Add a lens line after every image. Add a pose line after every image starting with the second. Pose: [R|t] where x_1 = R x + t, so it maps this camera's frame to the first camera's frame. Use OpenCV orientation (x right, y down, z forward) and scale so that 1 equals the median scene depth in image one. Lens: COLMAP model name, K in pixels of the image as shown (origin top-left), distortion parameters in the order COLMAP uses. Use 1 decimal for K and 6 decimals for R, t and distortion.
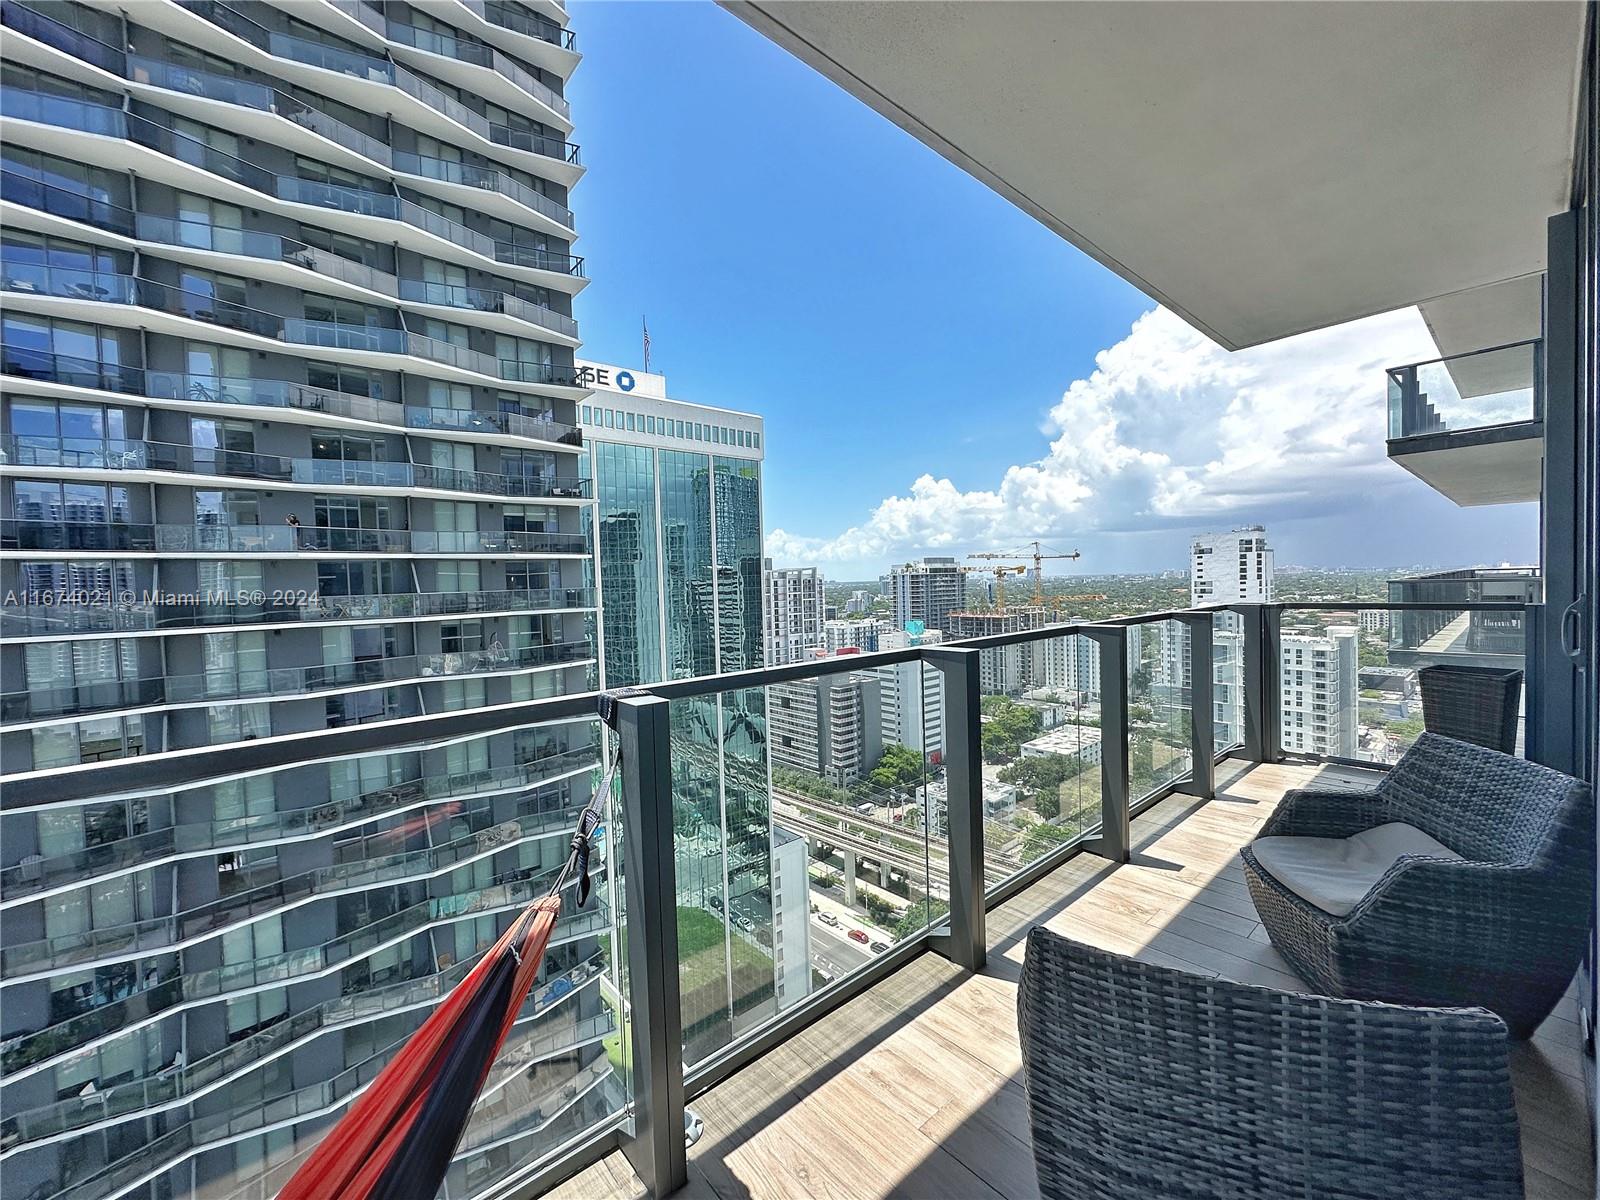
lens RADIAL K [[636.0, 0, 797.4], [0, 636.0, 594.7], [0, 0, 1]] dist [-0.001120, 0.000368]
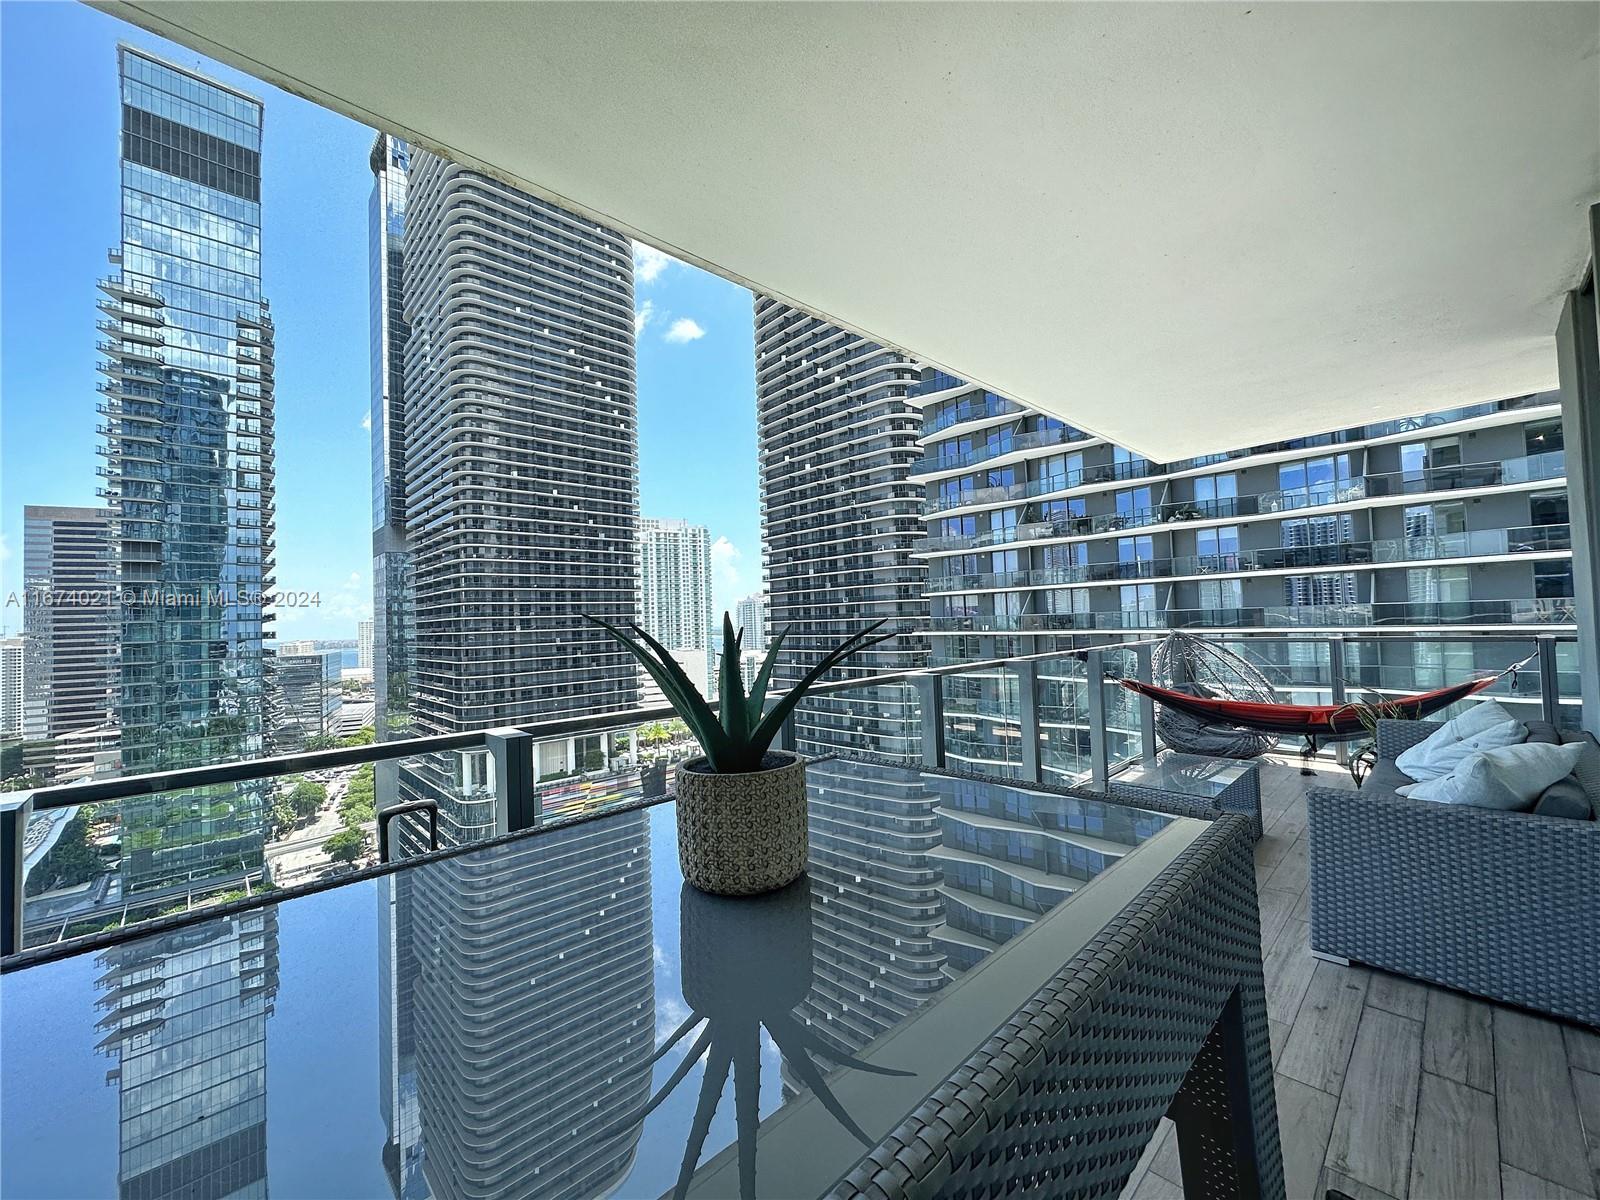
lens RADIAL K [[636.0, 0, 798.7], [0, 636.0, 602.8], [0, 0, 1]] dist [-0.001120, 0.000368]
pose [[0.063317, -0.004723, -0.997982, 0.143744], [-0.000573, 0.999988, -0.004769, 0.015616], [0.997993, 0.000874, 0.063314, -0.183347]]
